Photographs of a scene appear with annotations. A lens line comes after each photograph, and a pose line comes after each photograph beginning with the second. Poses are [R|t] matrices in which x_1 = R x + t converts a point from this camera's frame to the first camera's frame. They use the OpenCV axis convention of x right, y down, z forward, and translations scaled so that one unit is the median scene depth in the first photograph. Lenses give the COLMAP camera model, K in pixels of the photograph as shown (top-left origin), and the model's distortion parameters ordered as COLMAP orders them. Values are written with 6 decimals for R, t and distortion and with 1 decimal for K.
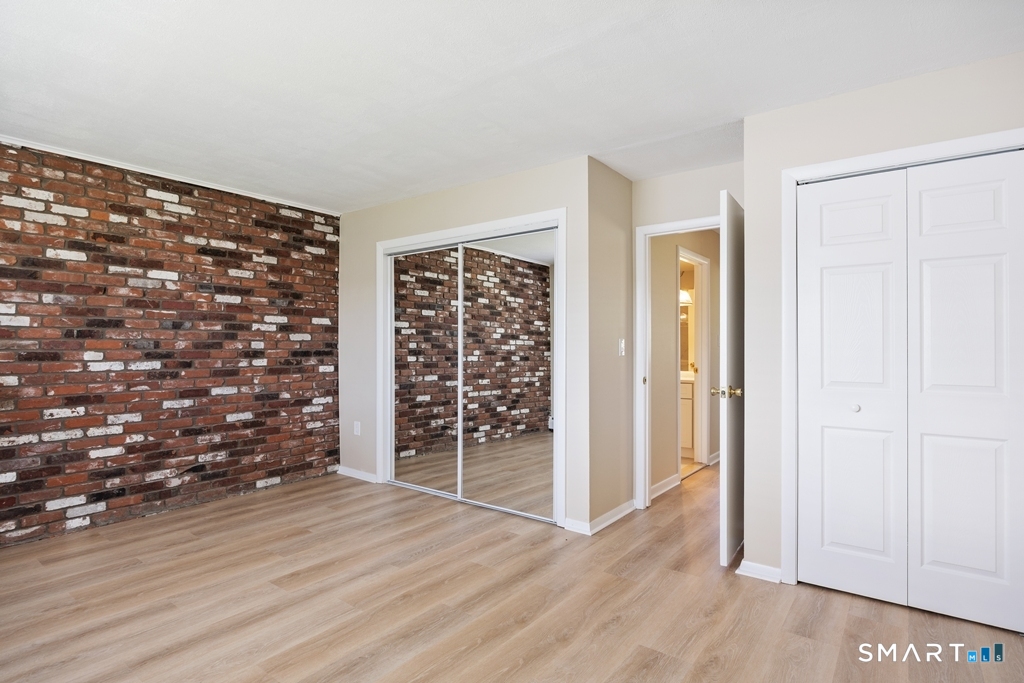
lens RADIAL K [[537.6, 0, 504.9], [0, 537.6, 341.3], [0, 0, 1]] dist [-0.013605, 0.003725]
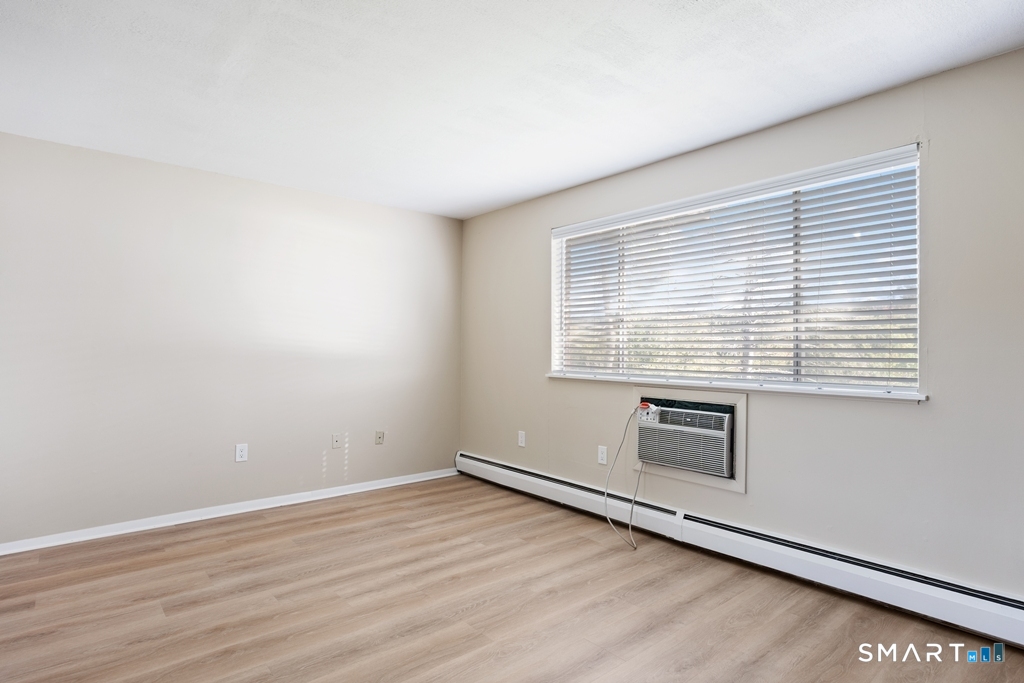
lens RADIAL K [[537.6, 0, 505.5], [0, 537.6, 343.6], [0, 0, 1]] dist [-0.013605, 0.003725]
pose [[-0.977274, -0.001846, 0.211972, -0.416901], [-0.003856, 0.999951, -0.009067, 0.003701], [-0.211945, -0.009678, -0.977234, 1.200982]]
